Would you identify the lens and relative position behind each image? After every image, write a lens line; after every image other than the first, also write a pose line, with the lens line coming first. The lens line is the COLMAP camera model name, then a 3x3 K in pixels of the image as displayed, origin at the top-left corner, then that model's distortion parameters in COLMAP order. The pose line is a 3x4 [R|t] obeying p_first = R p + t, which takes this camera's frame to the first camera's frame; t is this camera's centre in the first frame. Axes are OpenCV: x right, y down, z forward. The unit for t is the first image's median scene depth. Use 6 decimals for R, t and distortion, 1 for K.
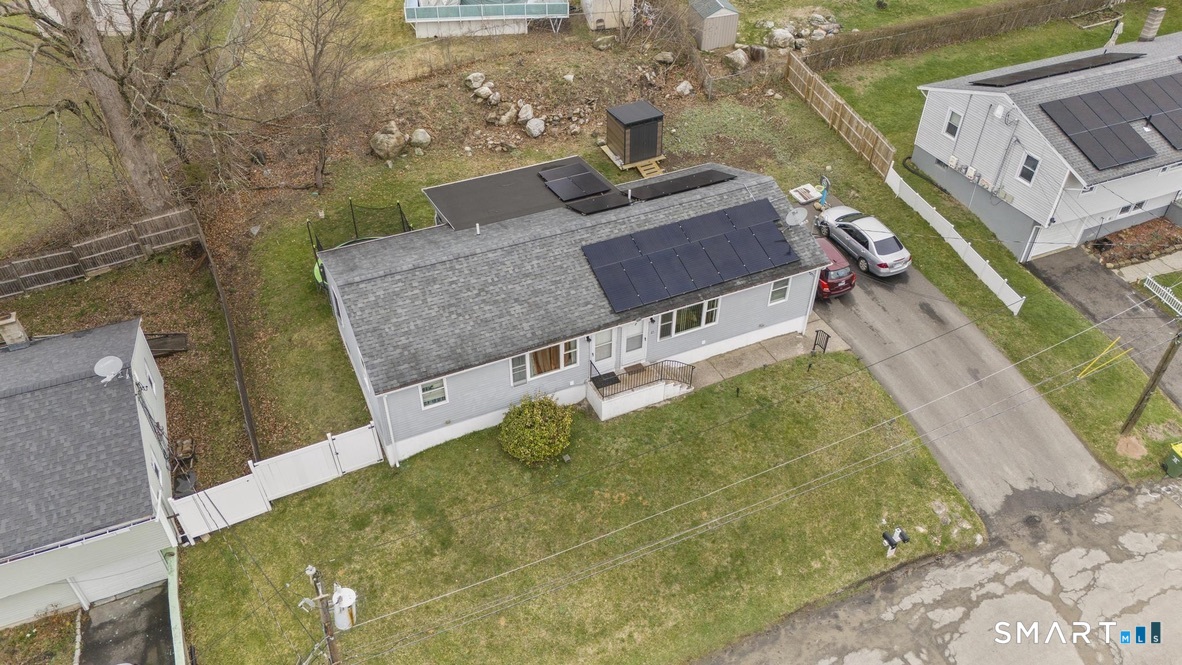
lens RADIAL K [[865.6, 0, 592.9], [0, 865.6, 330.1], [0, 0, 1]] dist [0.091539, -0.083661]
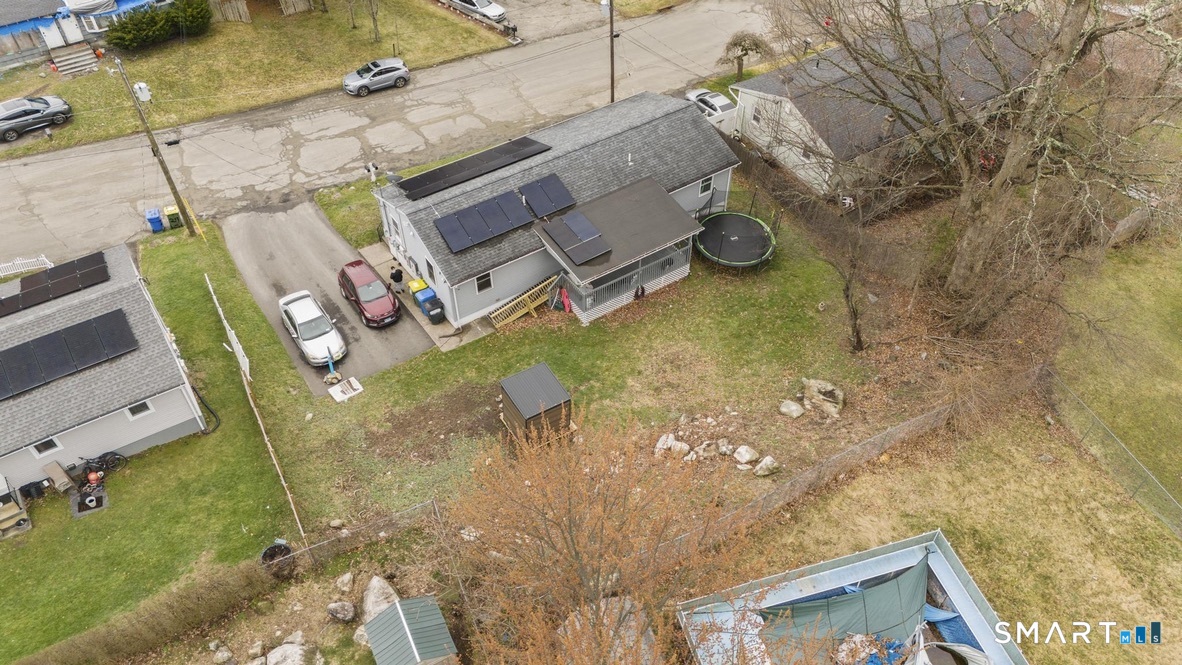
lens RADIAL K [[865.6, 0, 592.9], [0, 865.6, 330.1], [0, 0, 1]] dist [0.091539, -0.083661]
pose [[-0.988382, 0.103613, -0.111196, 0.102903], [-0.103245, 0.079192, 0.991498, -1.400764], [0.111538, 0.991460, -0.067575, 1.303388]]
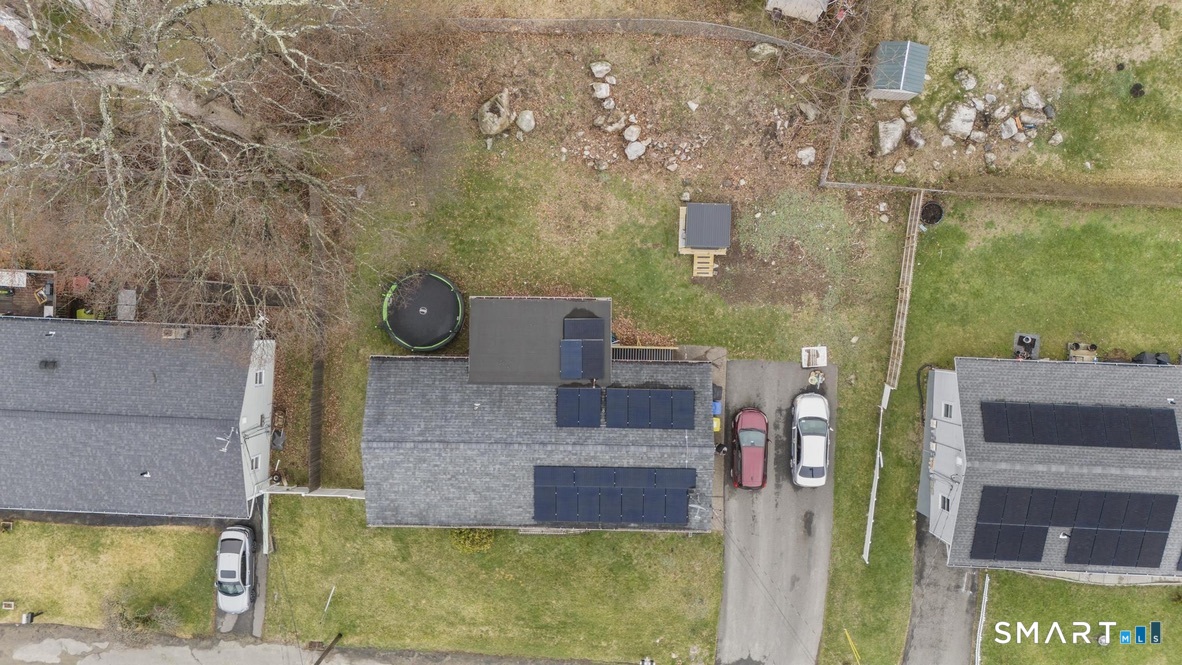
lens RADIAL K [[865.6, 0, 592.9], [0, 865.6, 330.1], [0, 0, 1]] dist [0.091539, -0.083661]
pose [[0.897484, 0.440202, -0.027287, 0.011365], [-0.257372, 0.572963, 0.778121, -1.212191], [0.358165, -0.691329, 0.627521, 0.298981]]
